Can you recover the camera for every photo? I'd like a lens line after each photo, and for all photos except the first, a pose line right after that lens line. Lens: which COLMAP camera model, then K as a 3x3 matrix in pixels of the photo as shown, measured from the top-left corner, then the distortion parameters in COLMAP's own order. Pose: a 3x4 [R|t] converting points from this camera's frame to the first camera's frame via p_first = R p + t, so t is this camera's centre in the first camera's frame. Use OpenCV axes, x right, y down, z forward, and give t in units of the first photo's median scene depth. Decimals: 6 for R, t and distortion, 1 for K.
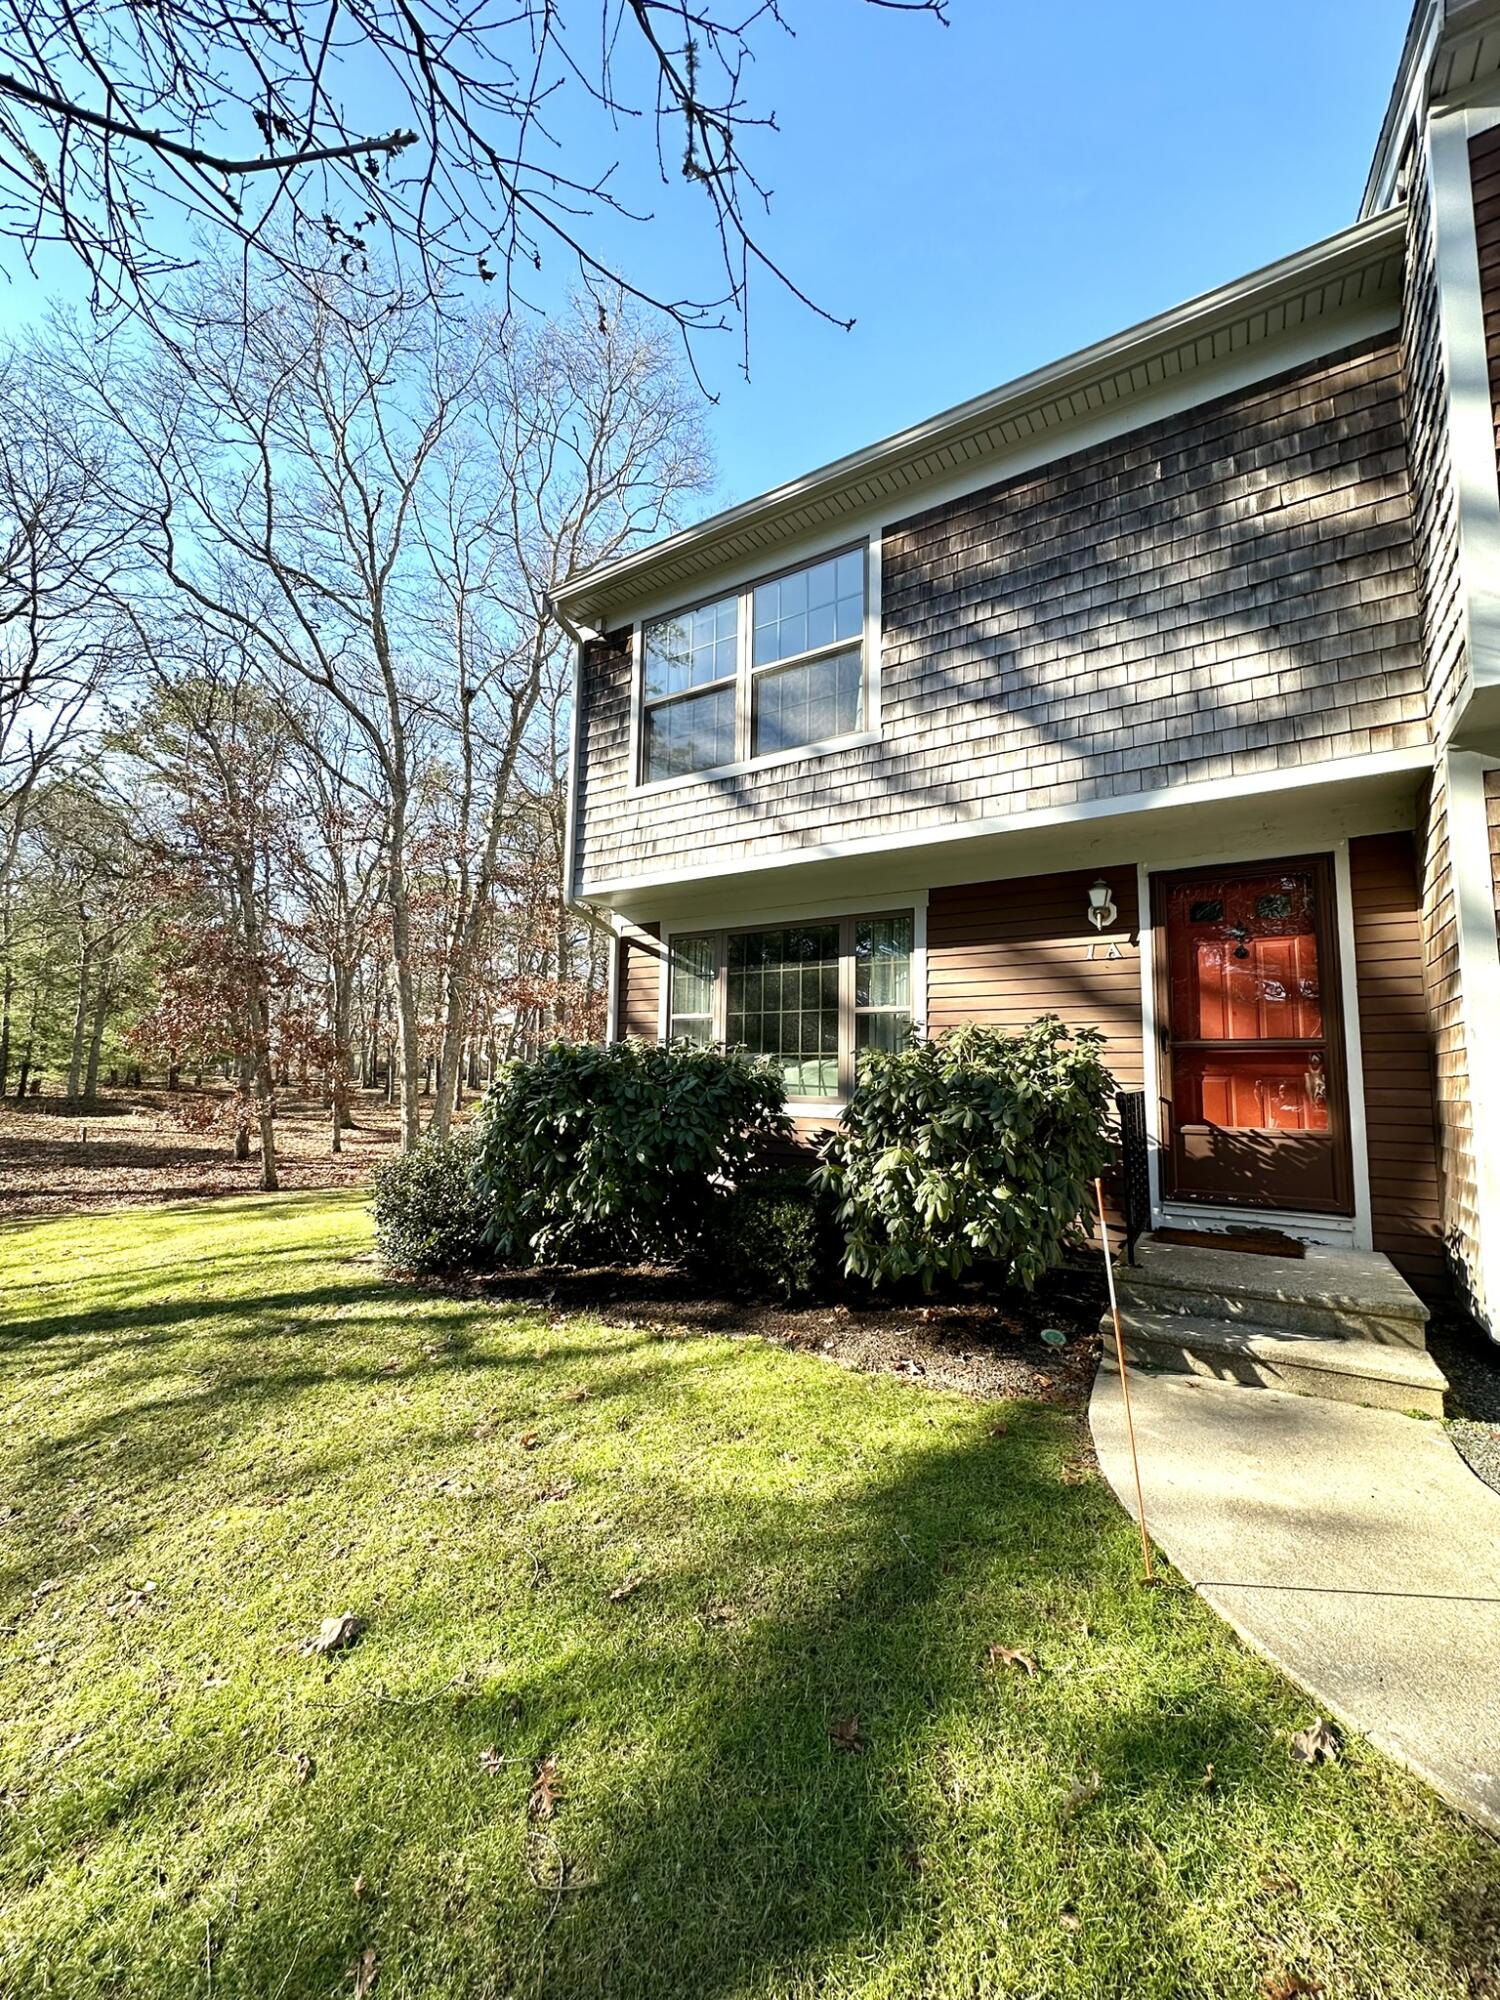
lens RADIAL K [[795.8, 0, 747.2], [0, 795.8, 998.8], [0, 0, 1]] dist [-0.002835, 0.000808]
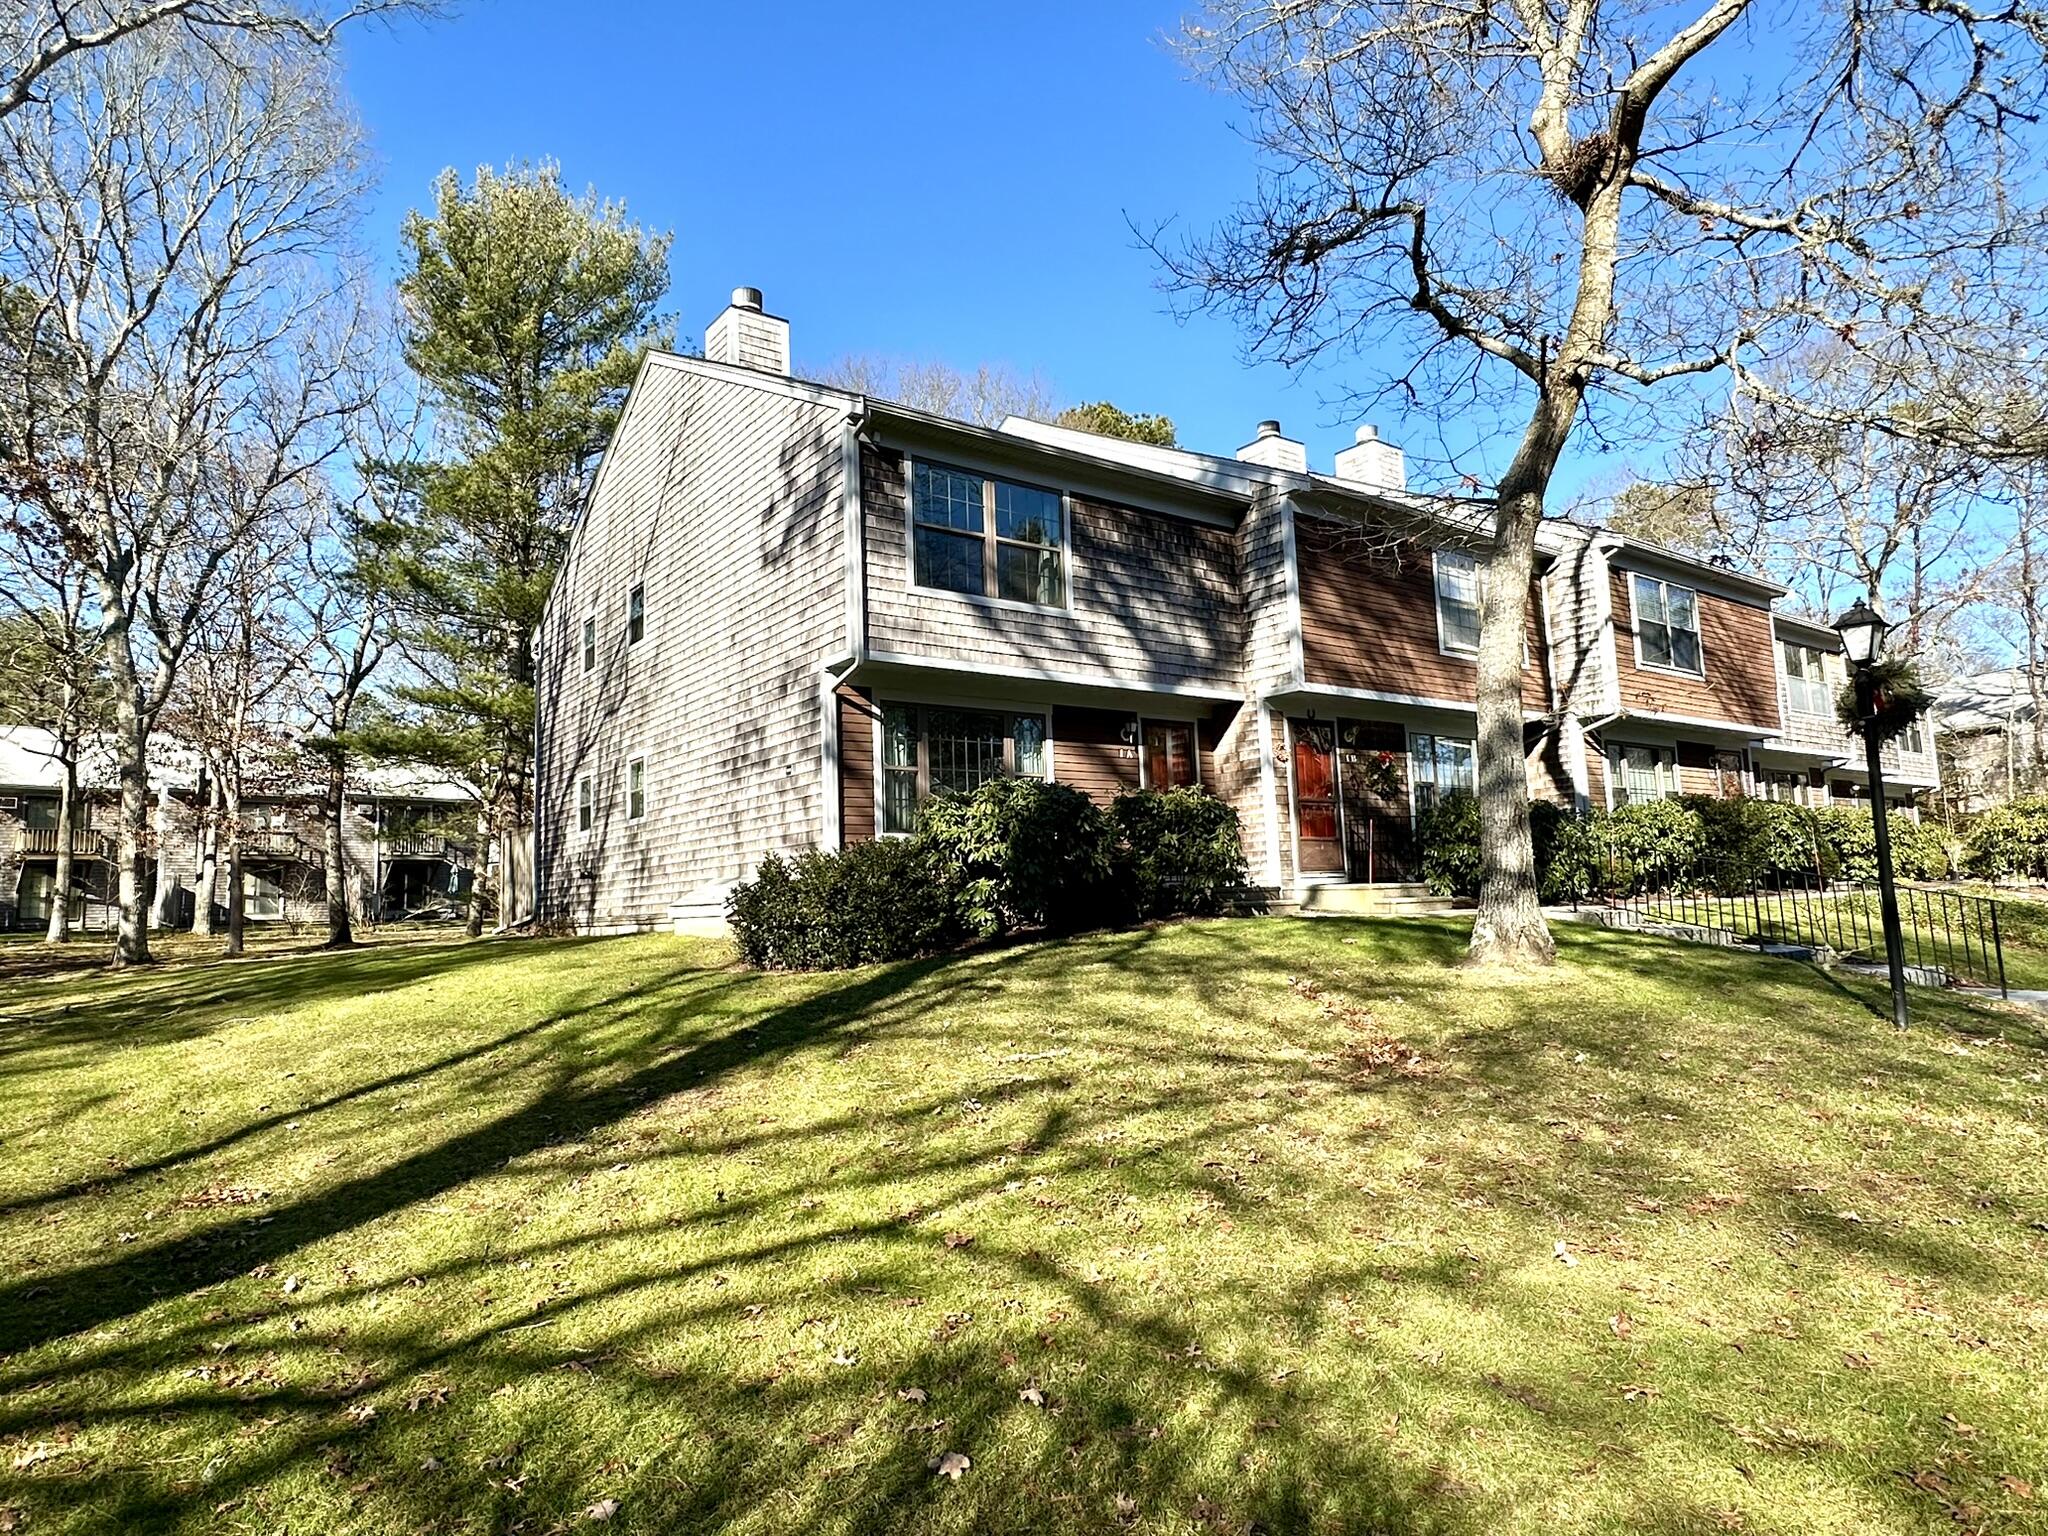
lens RADIAL K [[1199.9, 0, 1018.2], [0, 1199.9, 764.4], [0, 0, 1]] dist [0.052294, 0.006346]
pose [[0.350517, 0.085349, 0.932659, -2.148663], [-0.054648, 0.996006, -0.070608, 0.169958], [-0.934961, -0.026218, 0.353781, 0.174730]]
